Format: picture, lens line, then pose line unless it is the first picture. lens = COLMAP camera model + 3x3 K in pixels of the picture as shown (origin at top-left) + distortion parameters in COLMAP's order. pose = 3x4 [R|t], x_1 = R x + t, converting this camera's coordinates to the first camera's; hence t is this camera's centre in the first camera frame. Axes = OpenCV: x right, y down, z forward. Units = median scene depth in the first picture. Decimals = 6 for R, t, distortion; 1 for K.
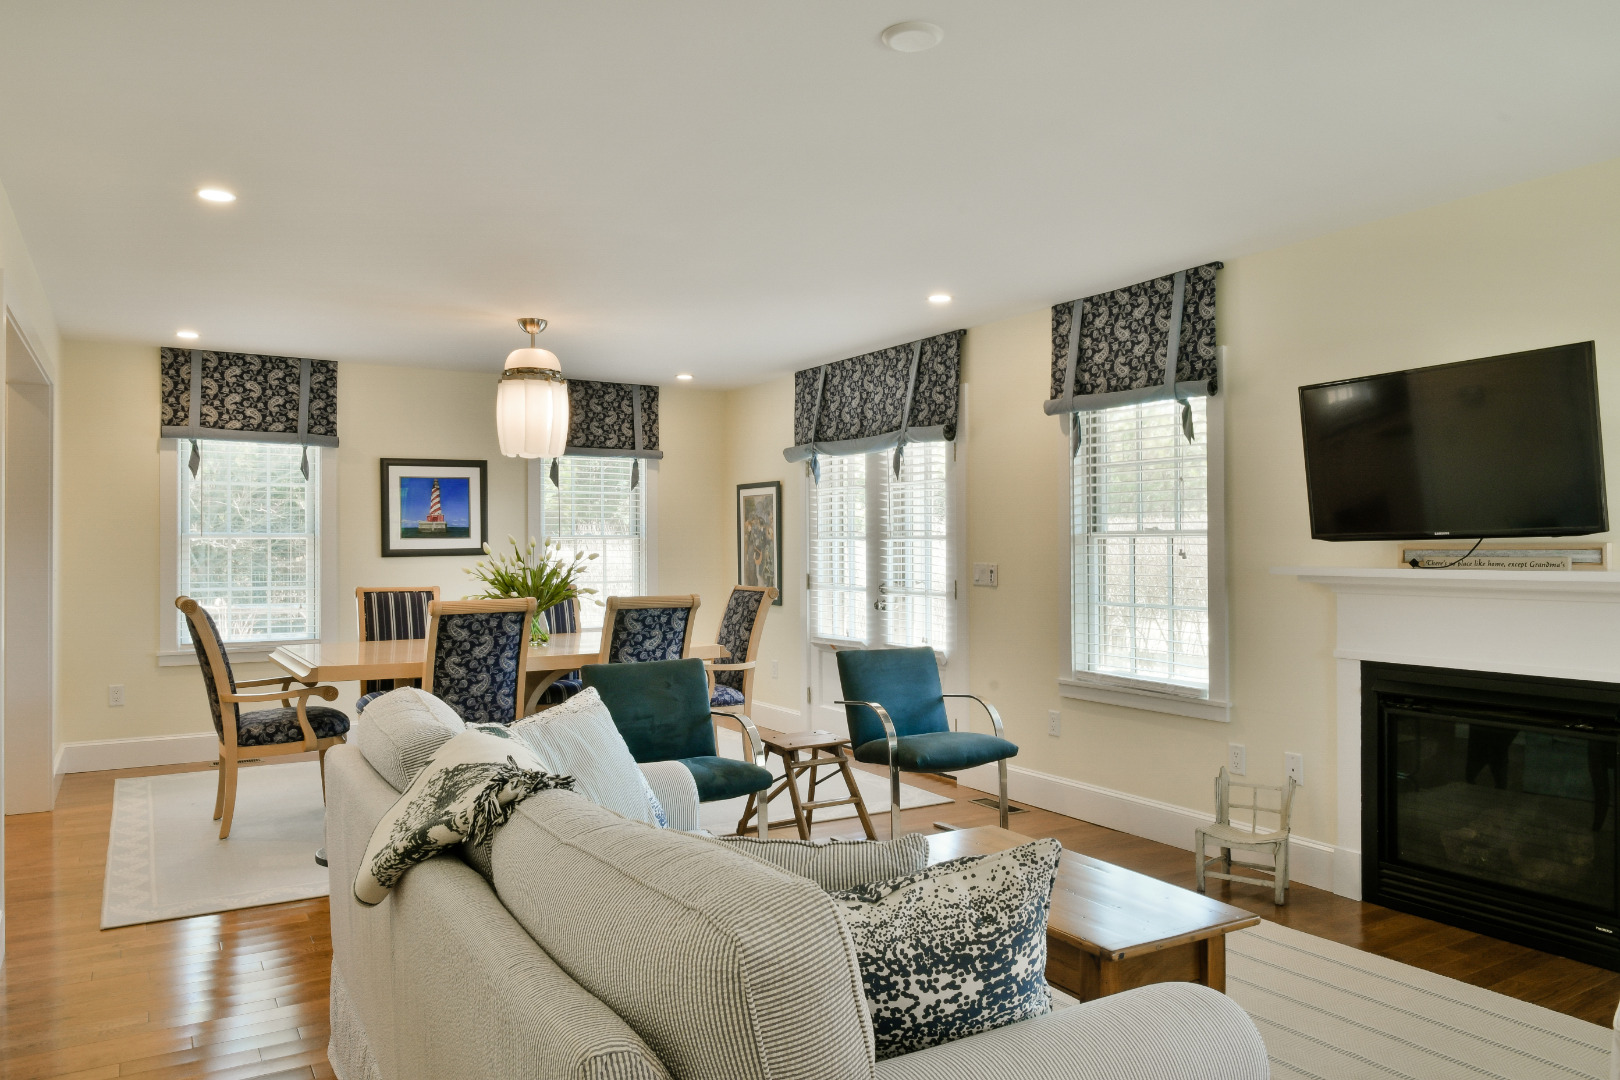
lens RADIAL K [[1107.7, 0, 812.8], [0, 1107.7, 543.9], [0, 0, 1]] dist [0.001334, -0.014469]
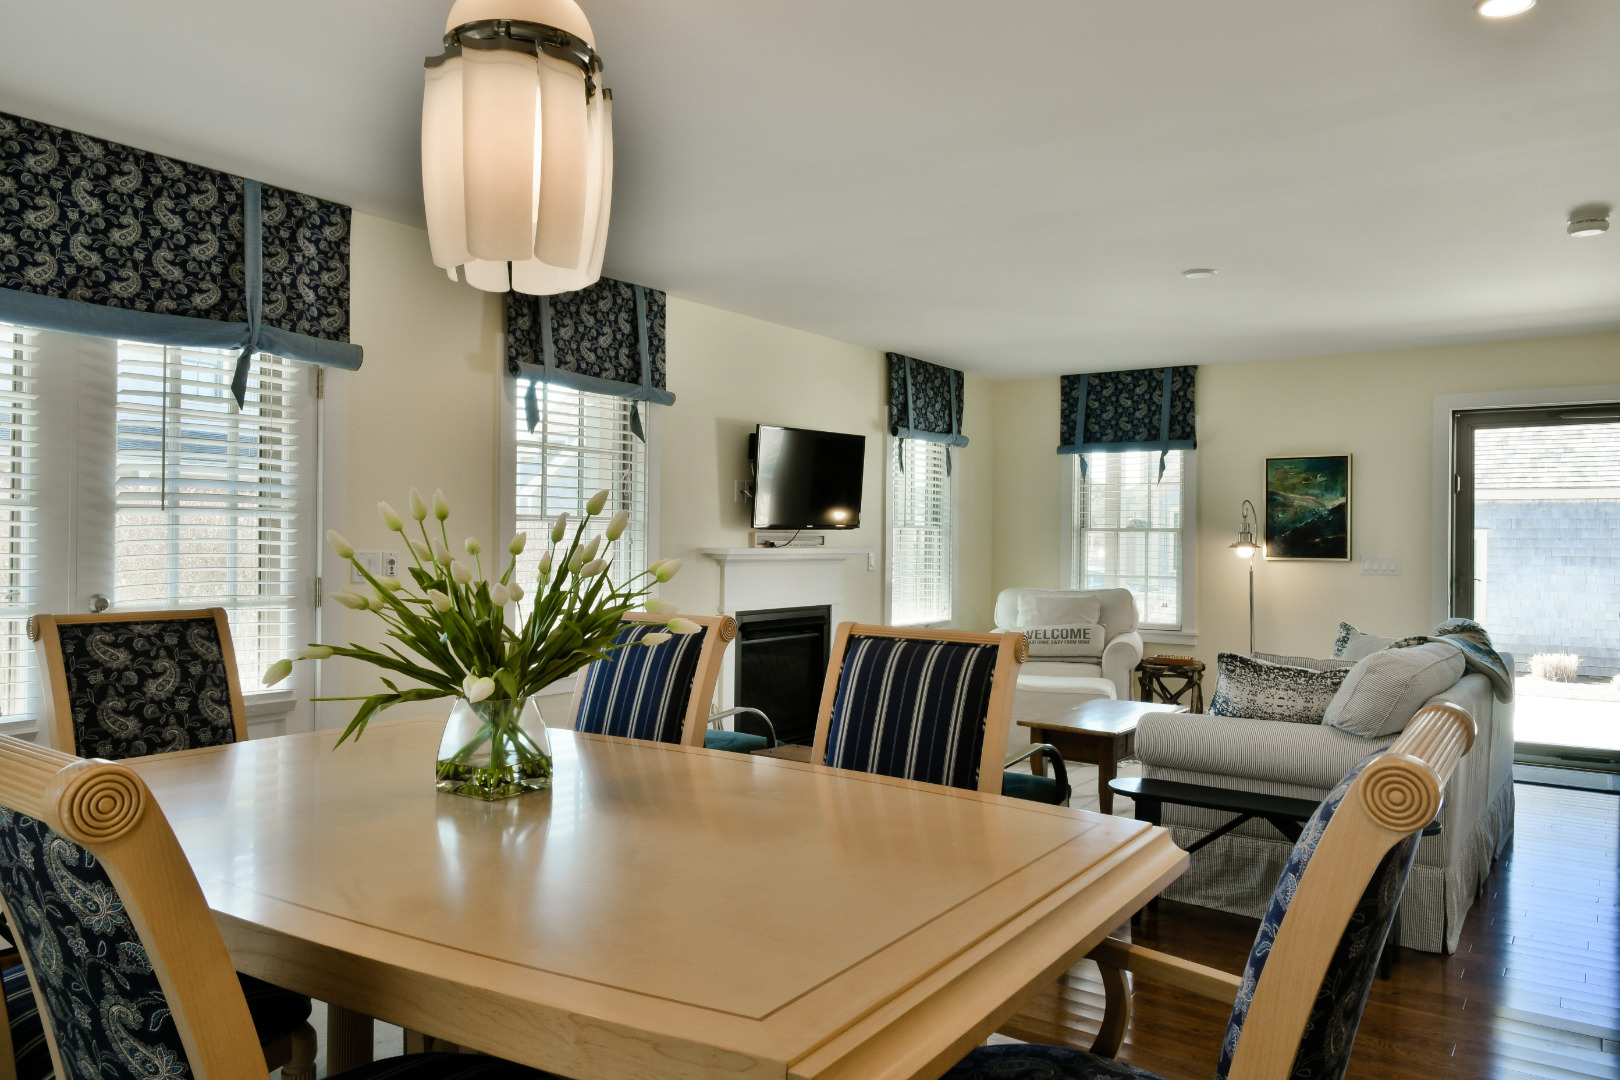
lens RADIAL K [[1112.0, 0, 812.9], [0, 1112.0, 544.4], [0, 0, 1]] dist [-0.000144, -0.006606]
pose [[-0.395436, -0.008563, 0.918454, -0.558850], [-0.013757, 0.999900, 0.003399, 0.006395], [-0.918391, -0.011291, -0.395514, 0.928857]]
